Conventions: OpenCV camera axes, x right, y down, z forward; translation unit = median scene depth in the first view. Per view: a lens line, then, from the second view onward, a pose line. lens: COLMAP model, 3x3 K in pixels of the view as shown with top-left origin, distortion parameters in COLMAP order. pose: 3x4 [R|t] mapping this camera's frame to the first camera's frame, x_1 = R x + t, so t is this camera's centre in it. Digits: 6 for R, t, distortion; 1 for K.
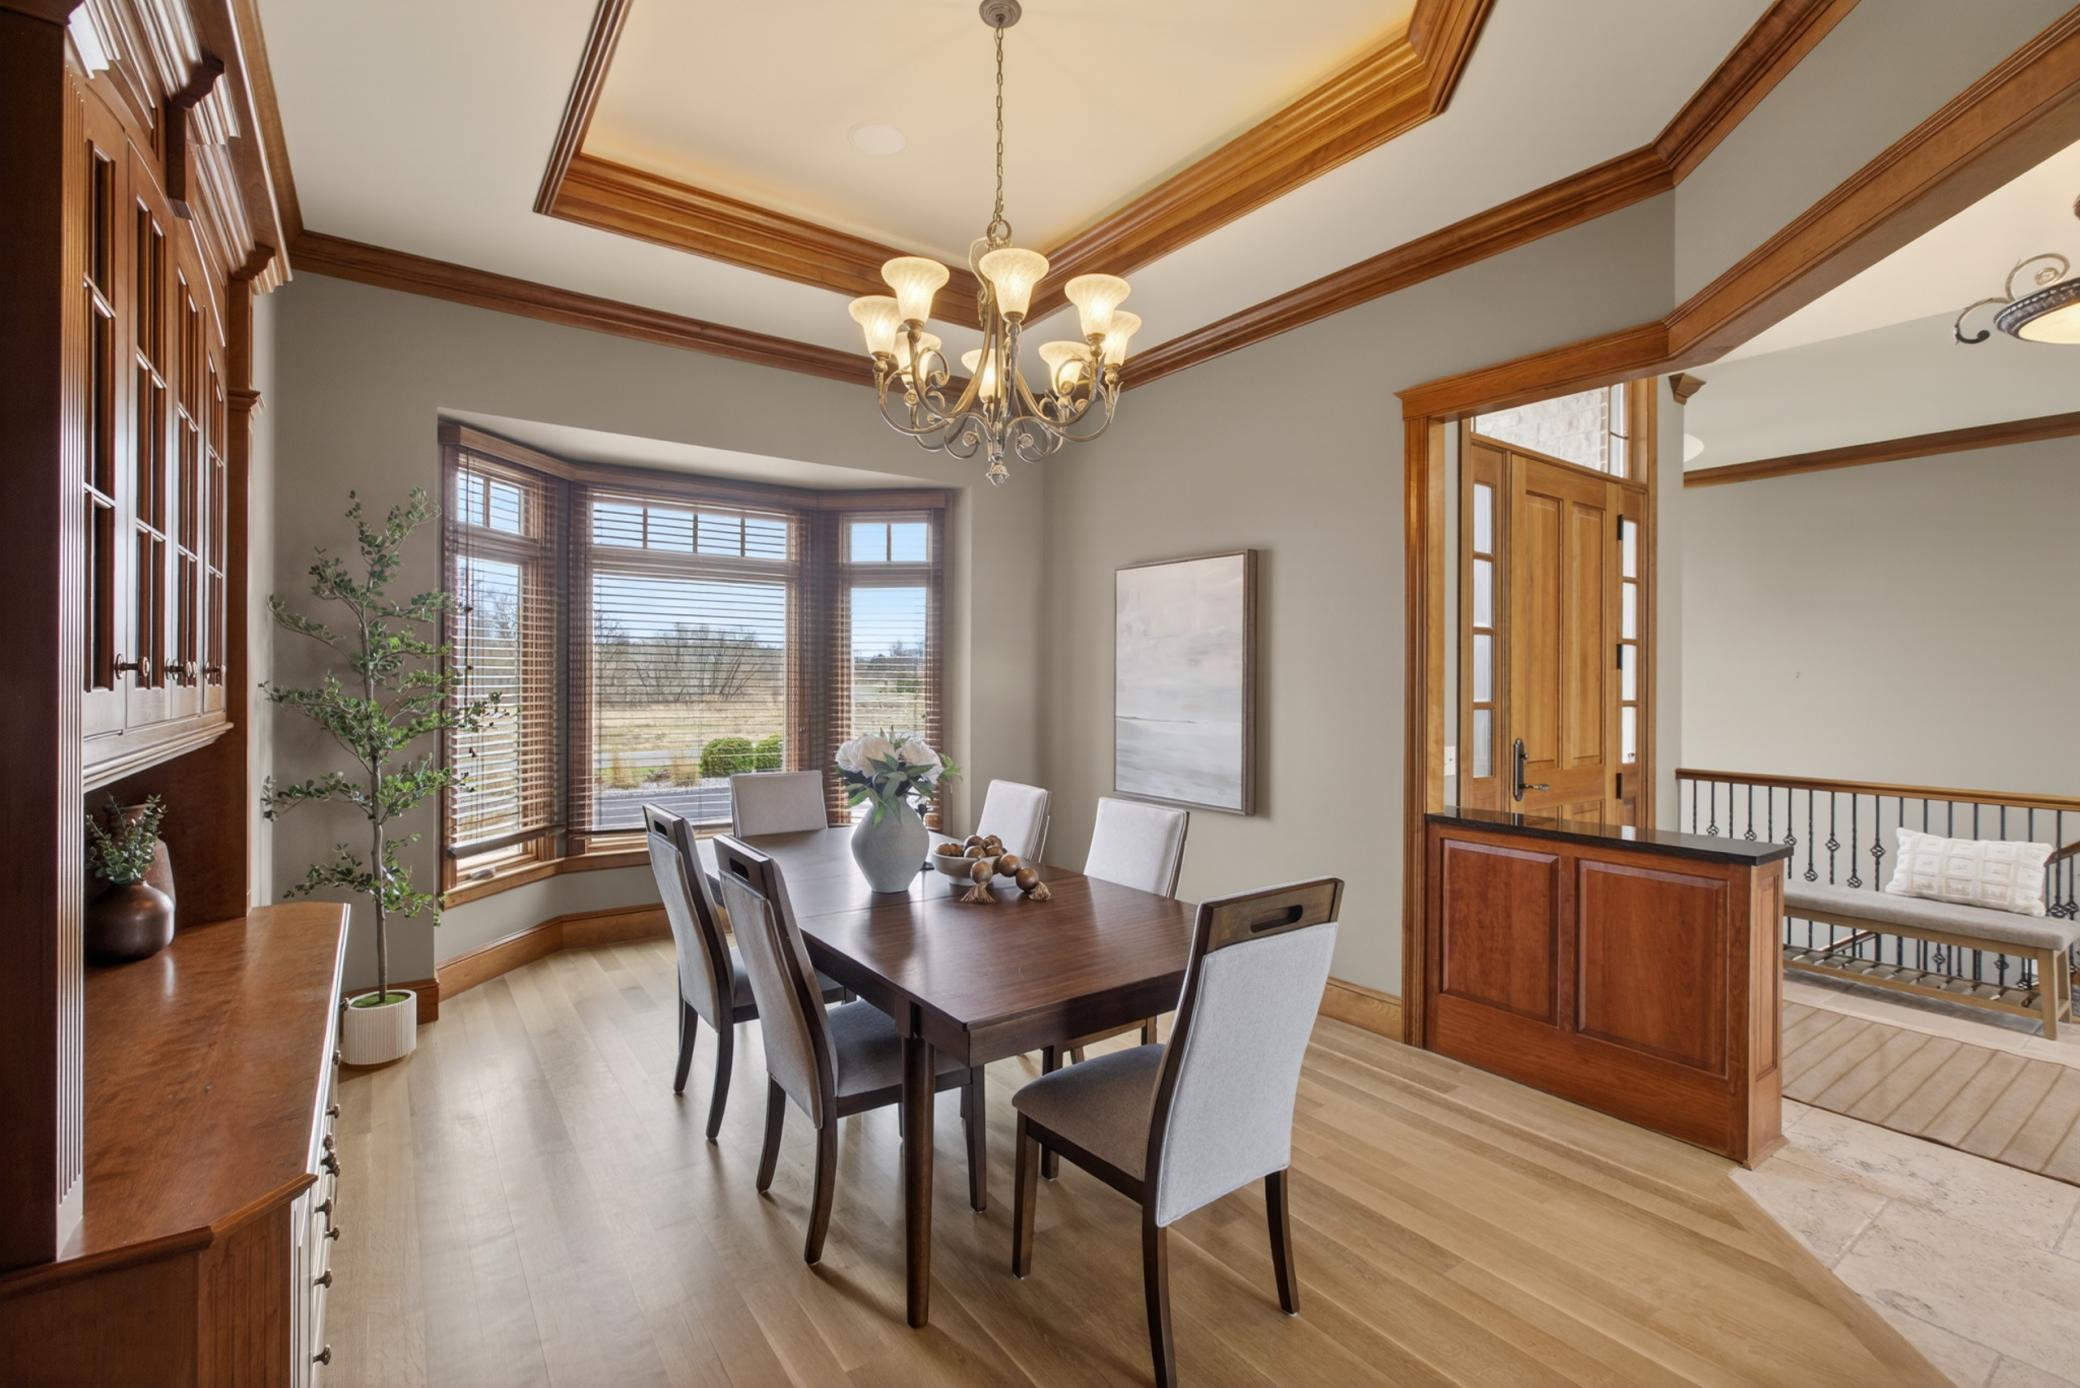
lens RADIAL K [[938.1, 0, 1041.9], [0, 938.1, 680.9], [0, 0, 1]] dist [-0.007963, -0.001620]
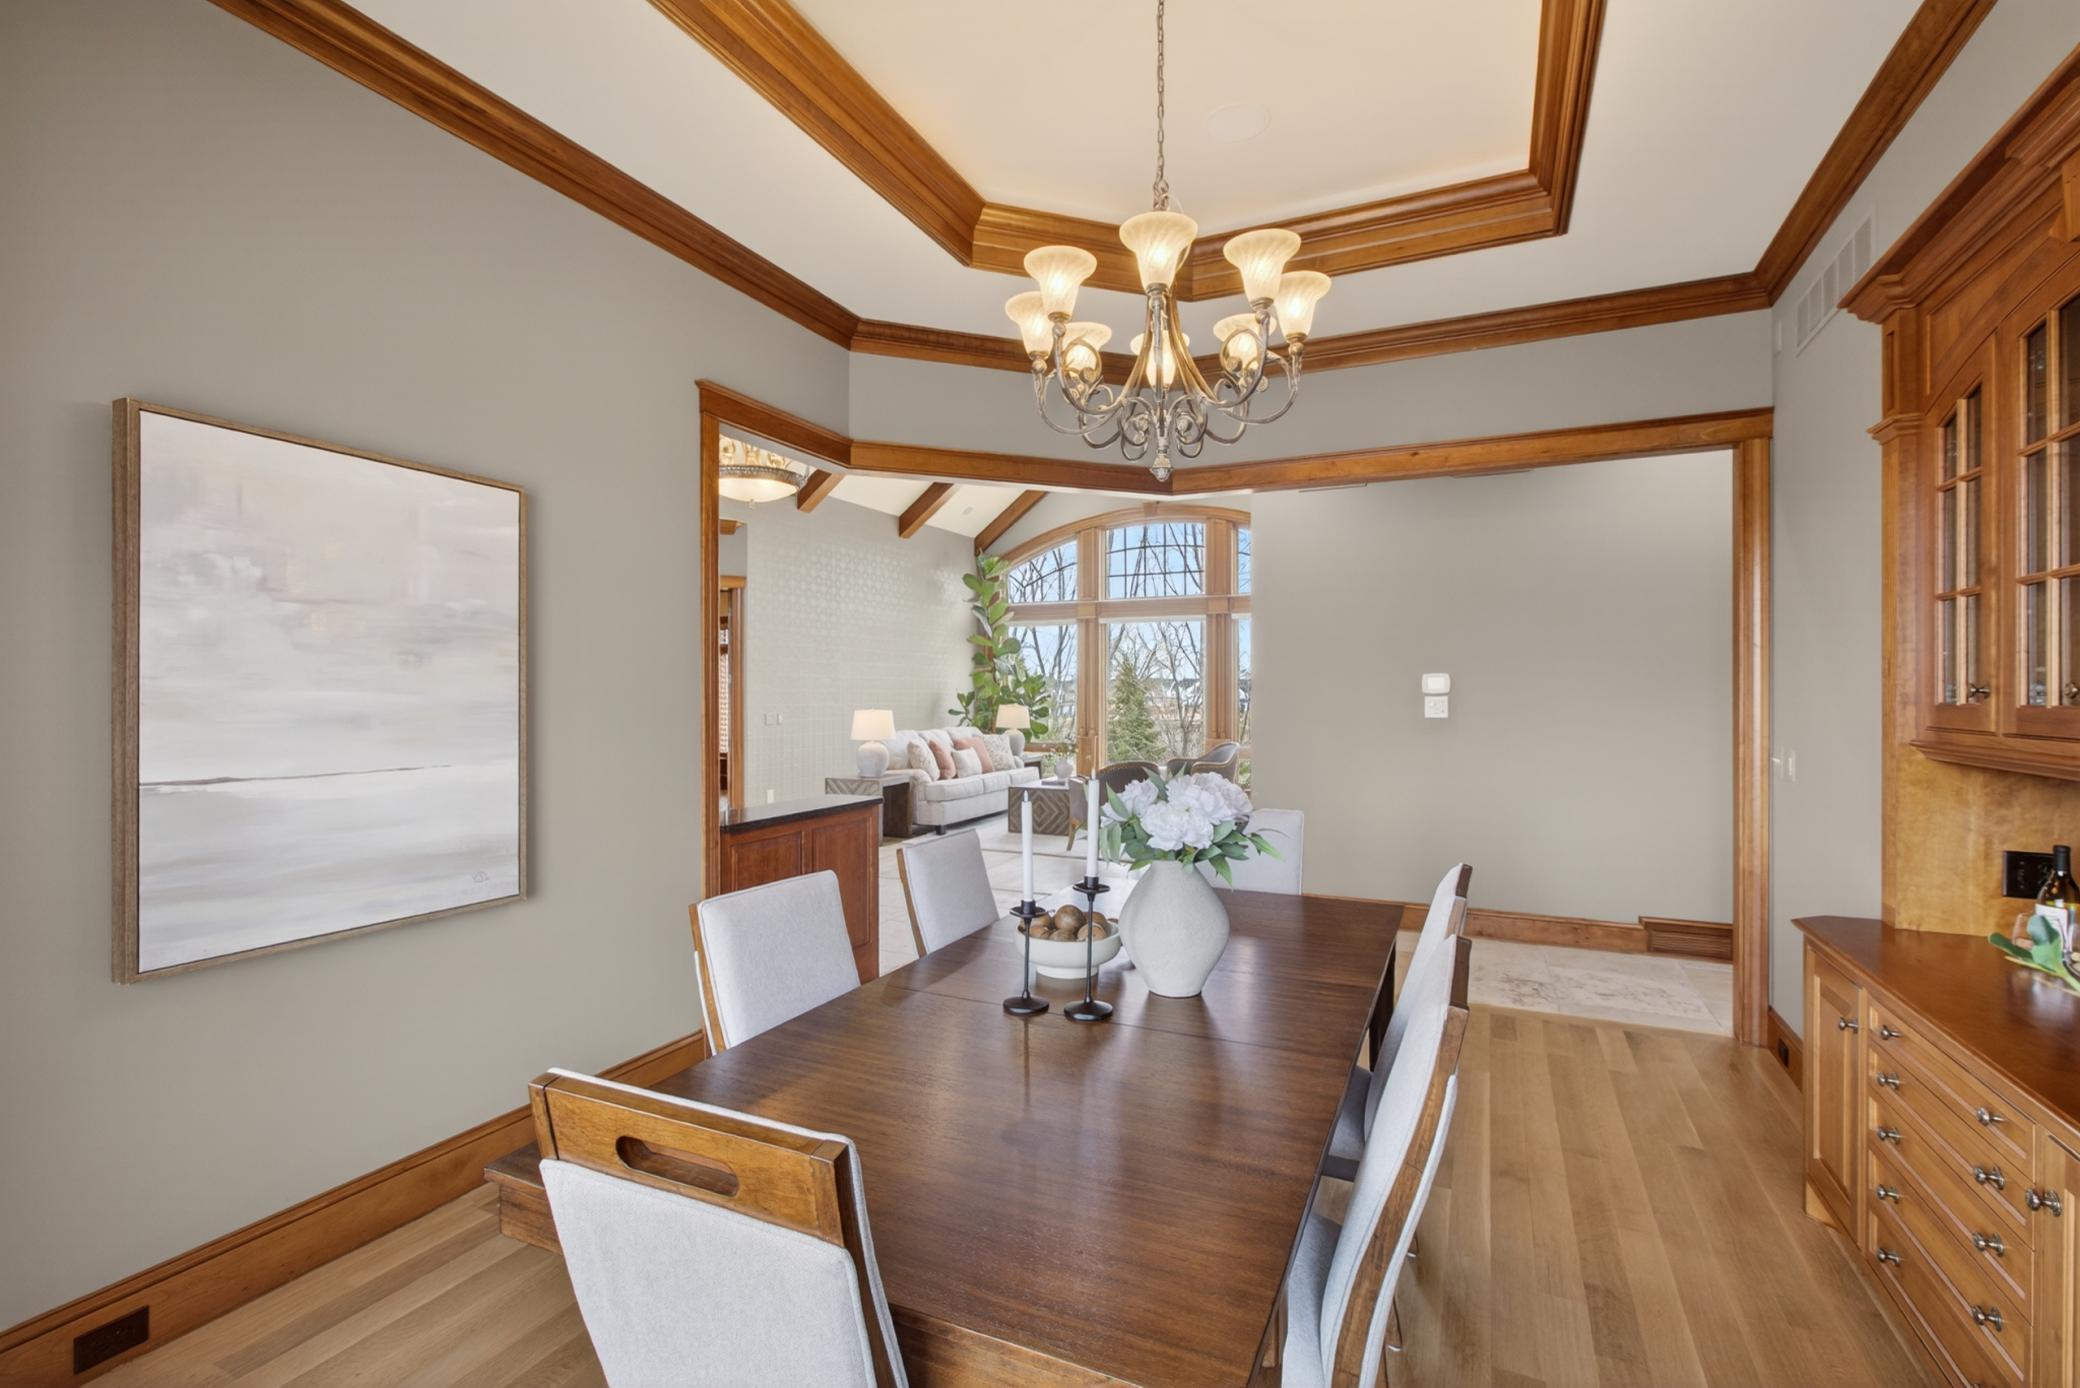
lens RADIAL K [[938.1, 0, 1049.5], [0, 938.1, 697.0], [0, 0, 1]] dist [-0.007963, -0.001620]
pose [[-0.489284, -0.005770, 0.872106, -0.504963], [-0.000783, 0.999981, 0.006176, -0.000575], [-0.872124, 0.002339, -0.489279, 0.971619]]
